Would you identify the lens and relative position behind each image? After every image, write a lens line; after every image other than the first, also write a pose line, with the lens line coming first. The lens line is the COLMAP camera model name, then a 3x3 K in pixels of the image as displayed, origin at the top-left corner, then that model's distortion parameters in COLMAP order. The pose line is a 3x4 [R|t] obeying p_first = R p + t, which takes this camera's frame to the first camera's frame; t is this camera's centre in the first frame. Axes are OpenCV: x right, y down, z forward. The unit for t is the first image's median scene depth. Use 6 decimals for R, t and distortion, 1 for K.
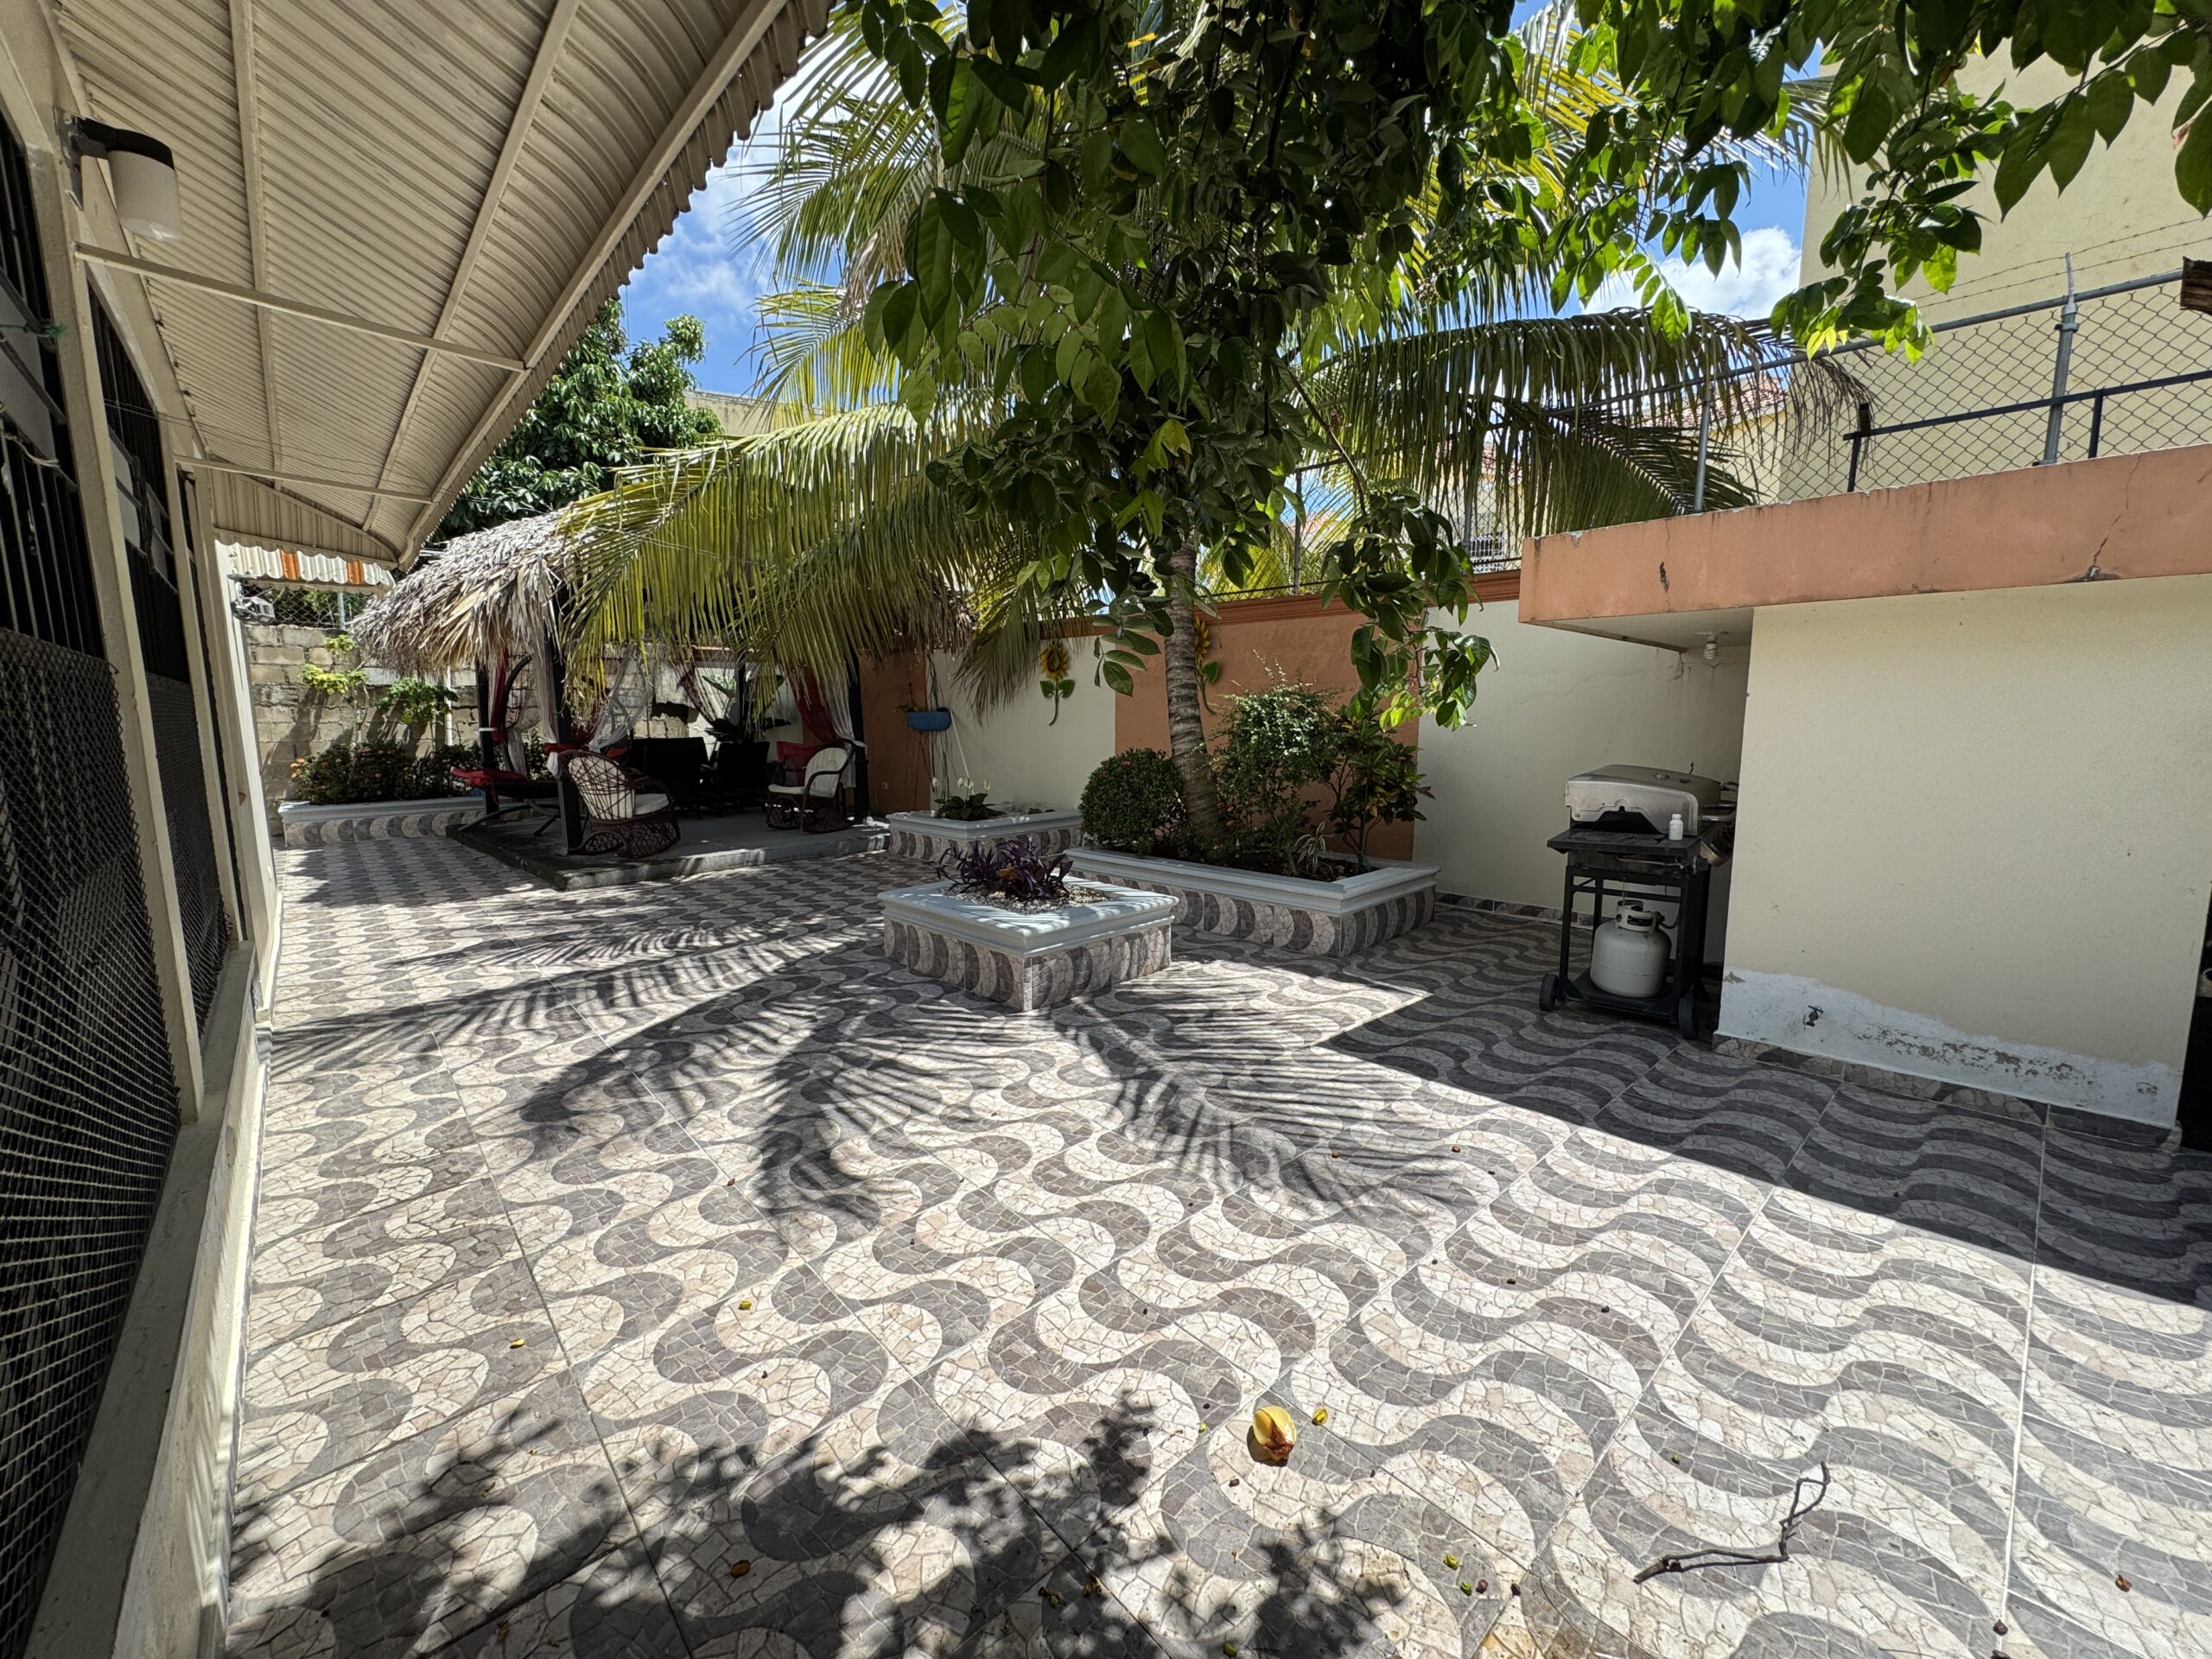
lens RADIAL K [[878.4, 0, 1104.6], [0, 878.4, 831.0], [0, 0, 1]] dist [-0.003525, 0.000216]
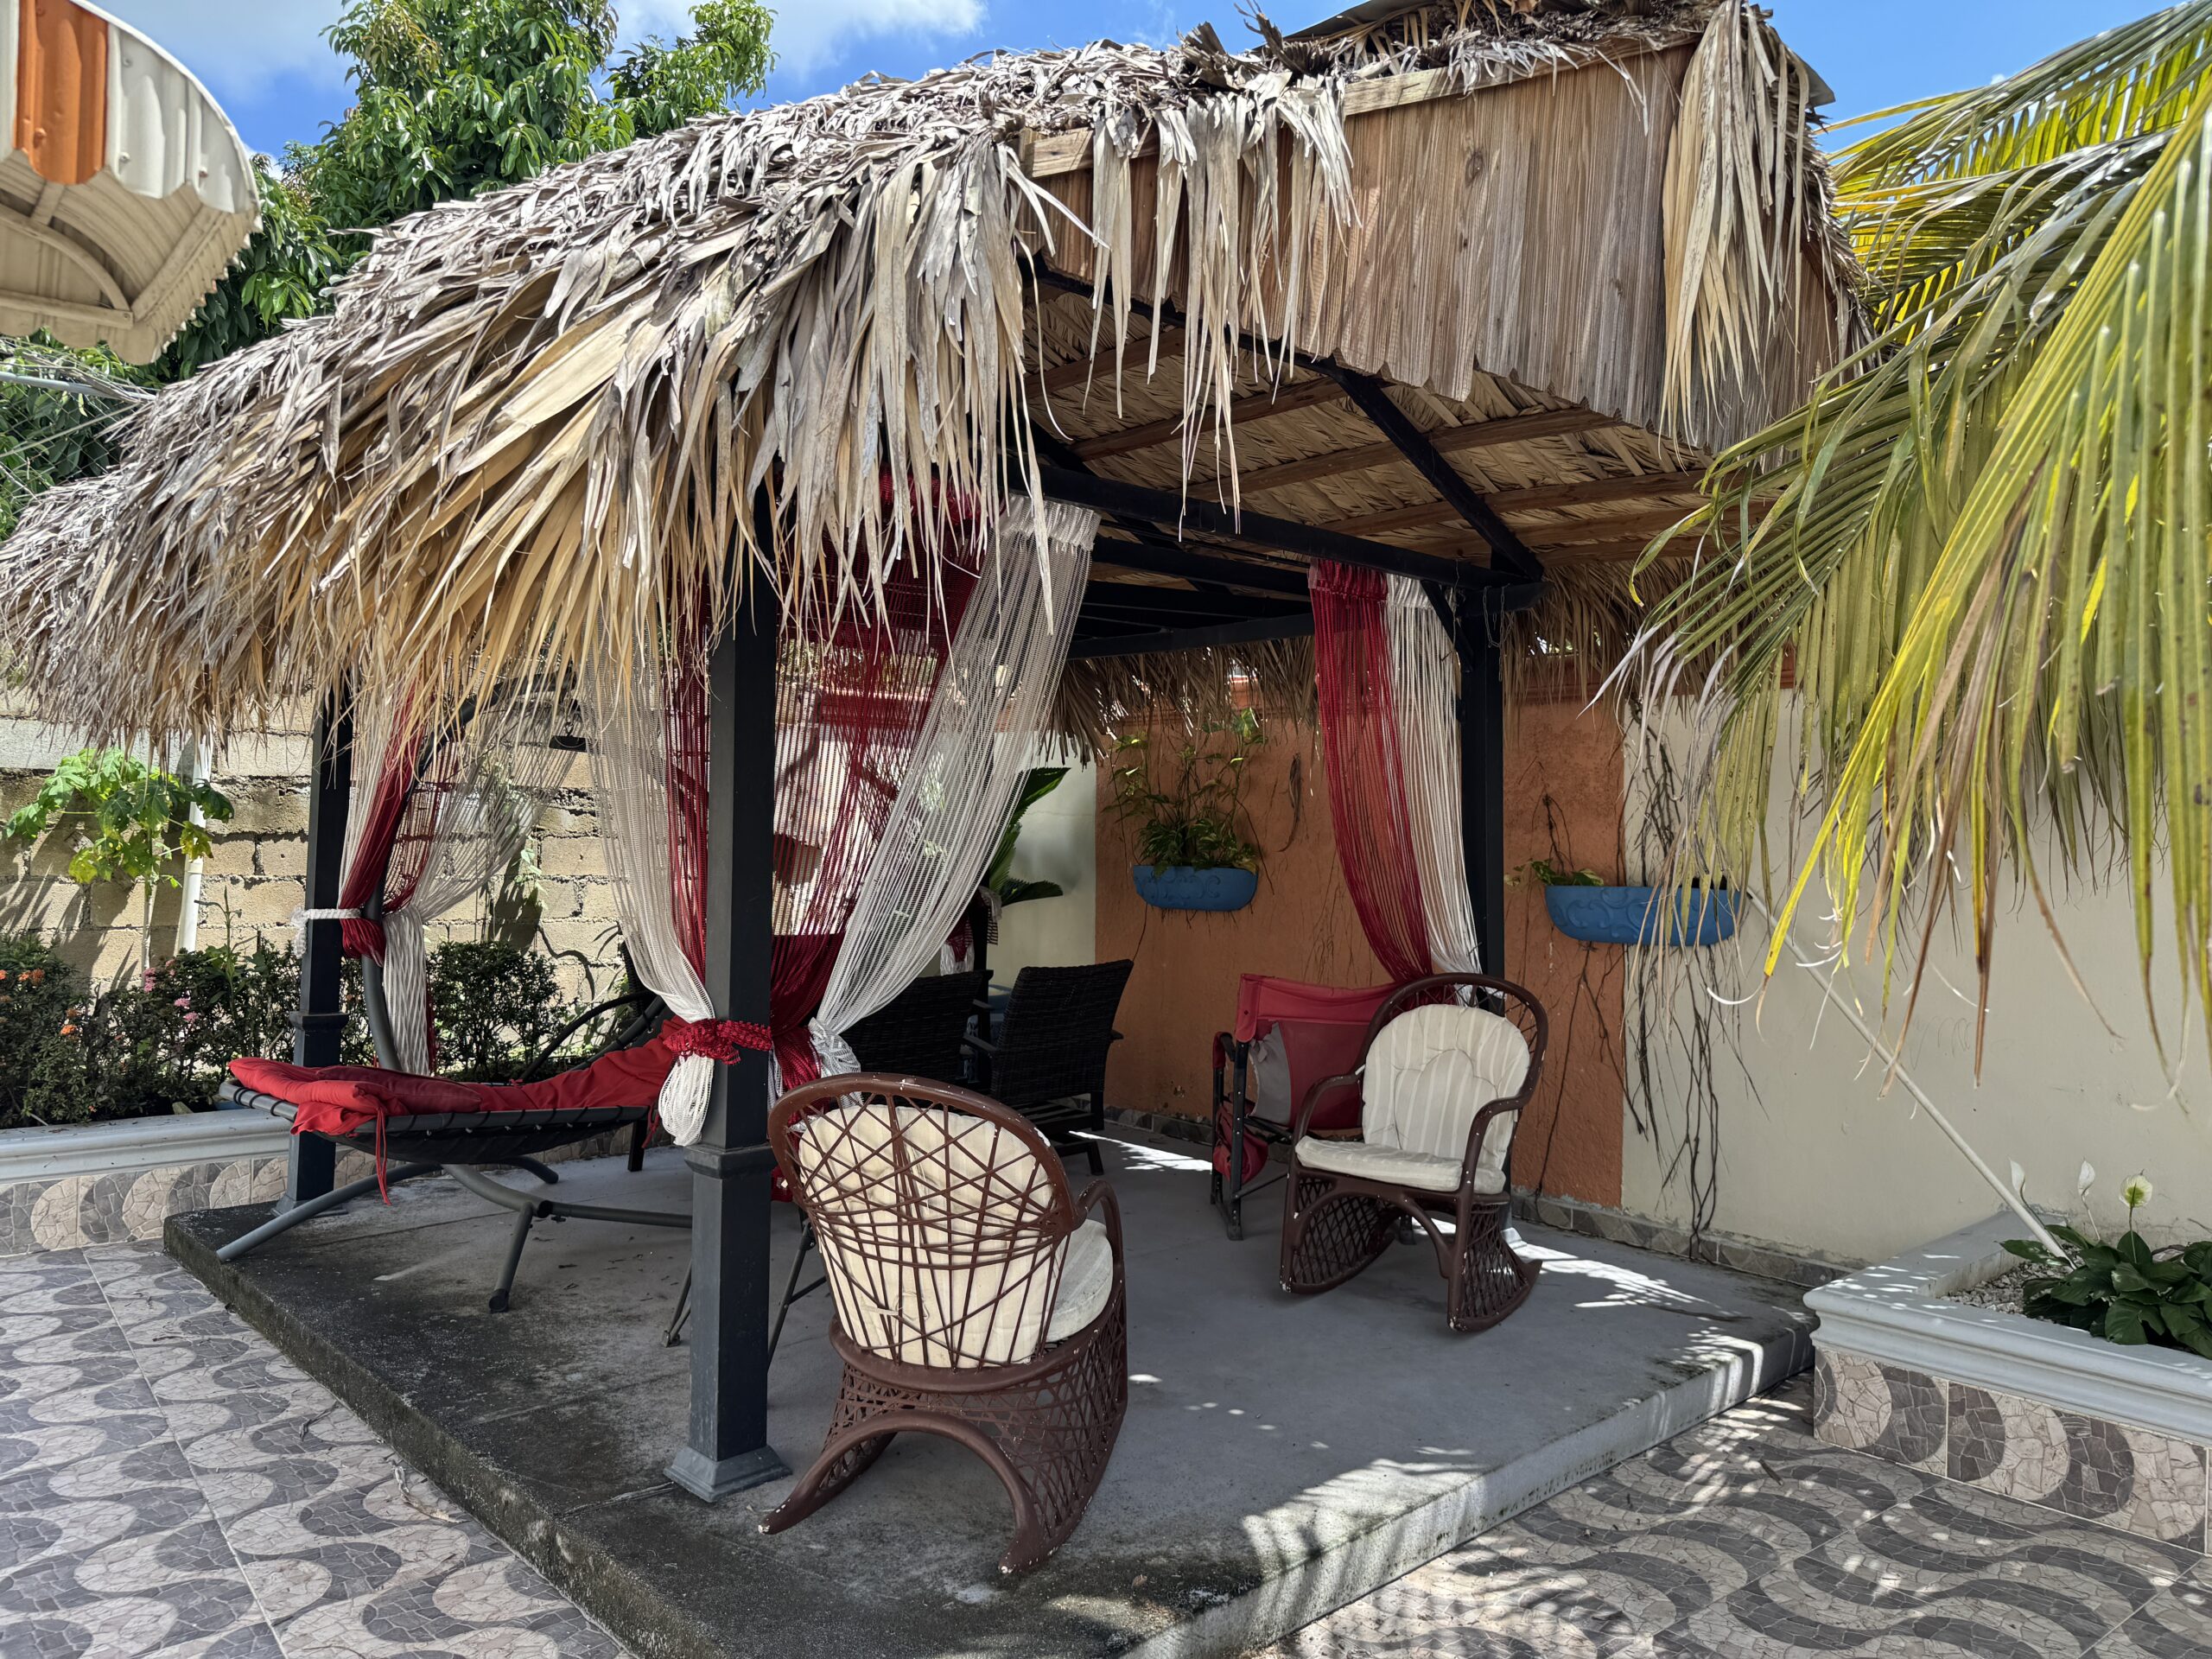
lens RADIAL K [[1539.5, 0, 1113.7], [0, 1539.5, 826.7], [0, 0, 1]] dist [0.086797, -0.109070]
pose [[0.998061, 0.024450, -0.057237, -0.381793], [-0.032393, 0.989301, -0.142249, -0.074250], [0.053146, 0.143827, 0.988175, 0.442165]]
